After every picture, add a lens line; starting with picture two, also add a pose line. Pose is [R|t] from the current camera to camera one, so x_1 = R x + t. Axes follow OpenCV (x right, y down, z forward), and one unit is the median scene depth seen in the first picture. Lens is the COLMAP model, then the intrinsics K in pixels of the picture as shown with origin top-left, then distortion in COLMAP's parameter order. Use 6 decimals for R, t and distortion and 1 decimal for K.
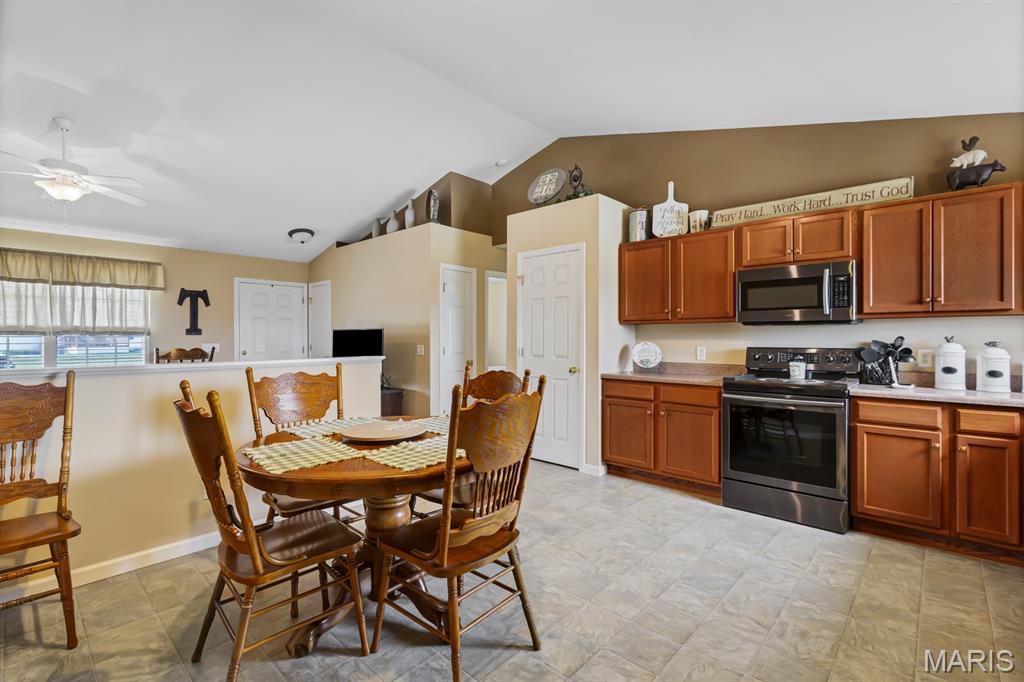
lens RADIAL K [[466.0, 0, 514.3], [0, 466.0, 334.3], [0, 0, 1]] dist [0.002045, -0.000702]
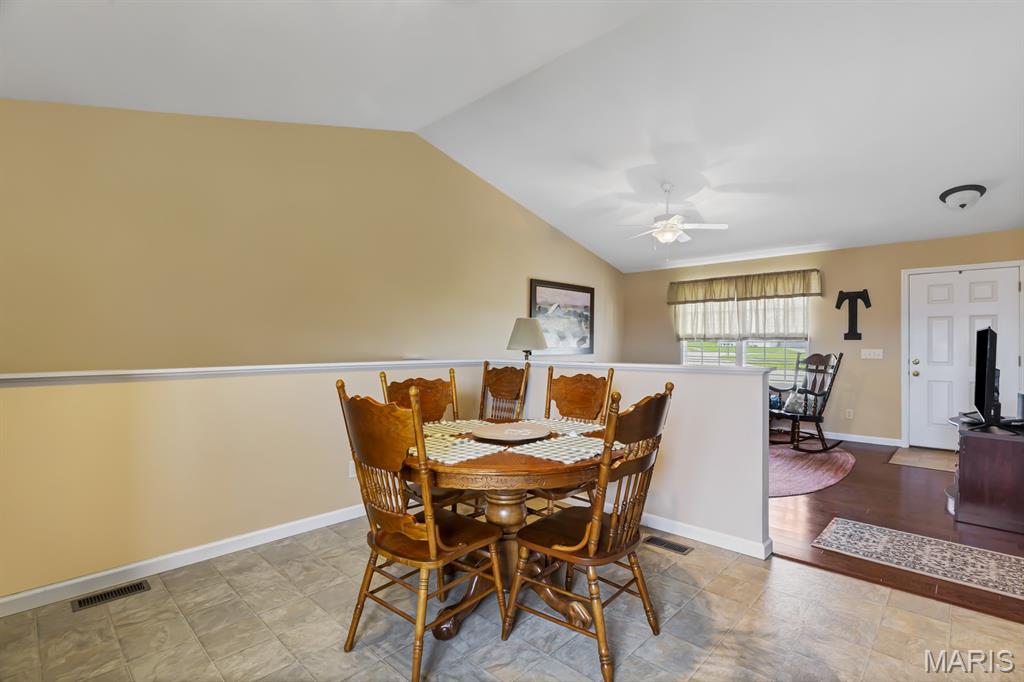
lens RADIAL K [[485.1, 0, 511.2], [0, 485.1, 345.4], [0, 0, 1]] dist [0.000558, 0.000735]
pose [[-0.018541, 0.006097, -0.999810, 0.314644], [0.006135, 0.999963, 0.005984, 0.002462], [0.999809, -0.006023, -0.018578, 0.373527]]
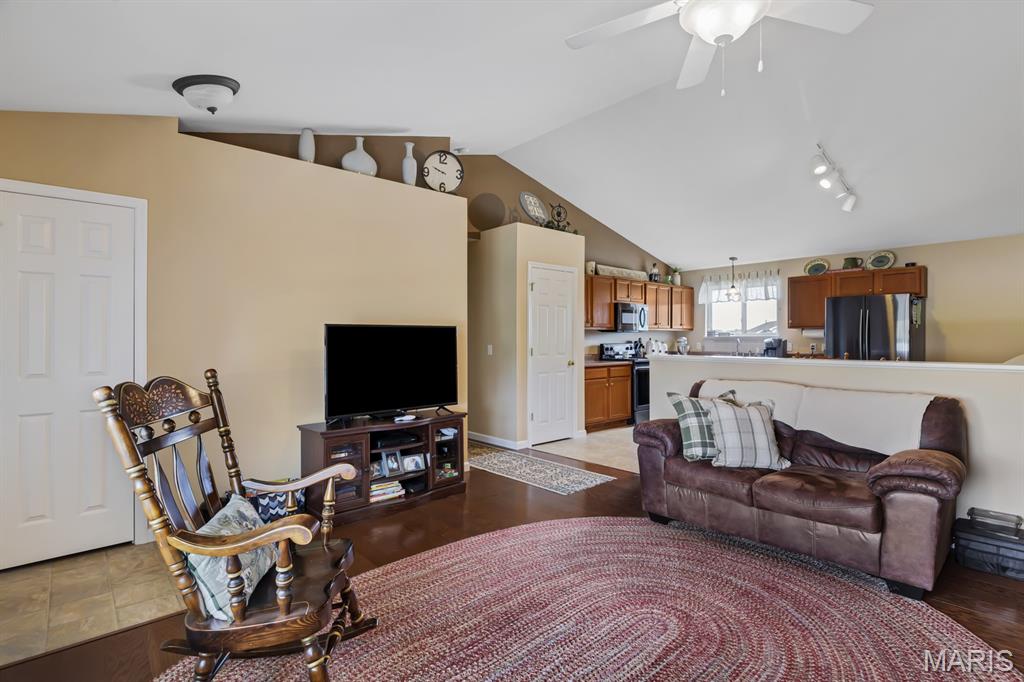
lens RADIAL K [[521.9, 0, 514.8], [0, 521.9, 339.8], [0, 0, 1]] dist [-0.003792, -0.002839]
pose [[0.086366, -0.001294, 0.996263, -1.005007], [-0.006665, 0.999976, 0.001877, 0.006416], [-0.996241, -0.006802, 0.086355, 0.765450]]
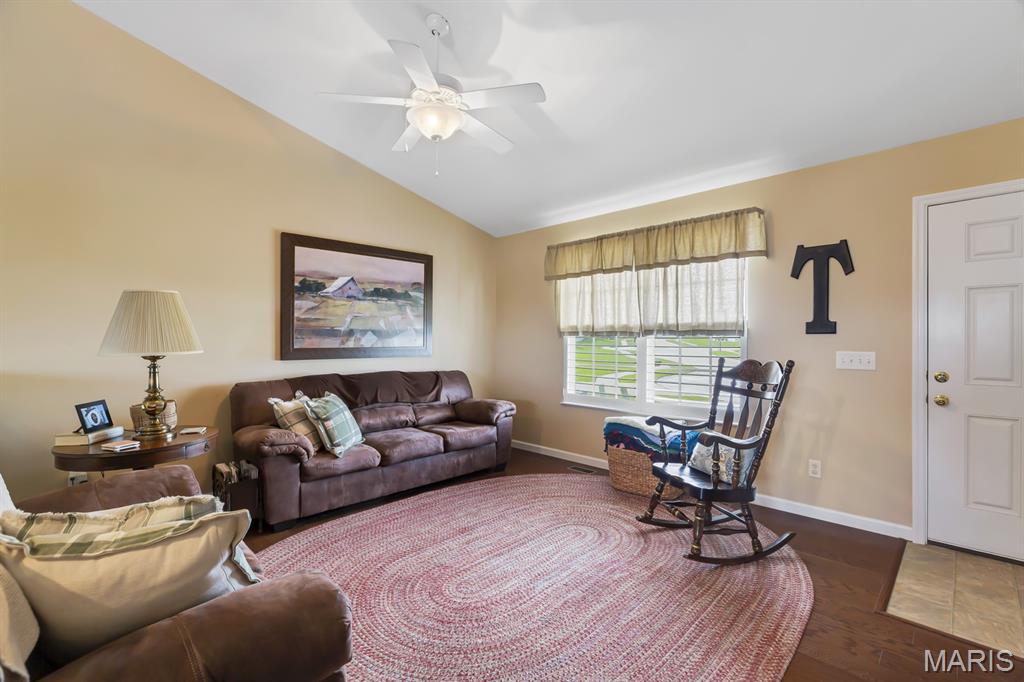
lens RADIAL K [[466.0, 0, 513.6], [0, 466.0, 343.5], [0, 0, 1]] dist [0.002045, -0.000702]
pose [[-0.028411, 0.011879, -0.999526, -0.188825], [0.007695, 0.999902, 0.011665, 0.003570], [0.999567, -0.007360, -0.028499, 0.746629]]
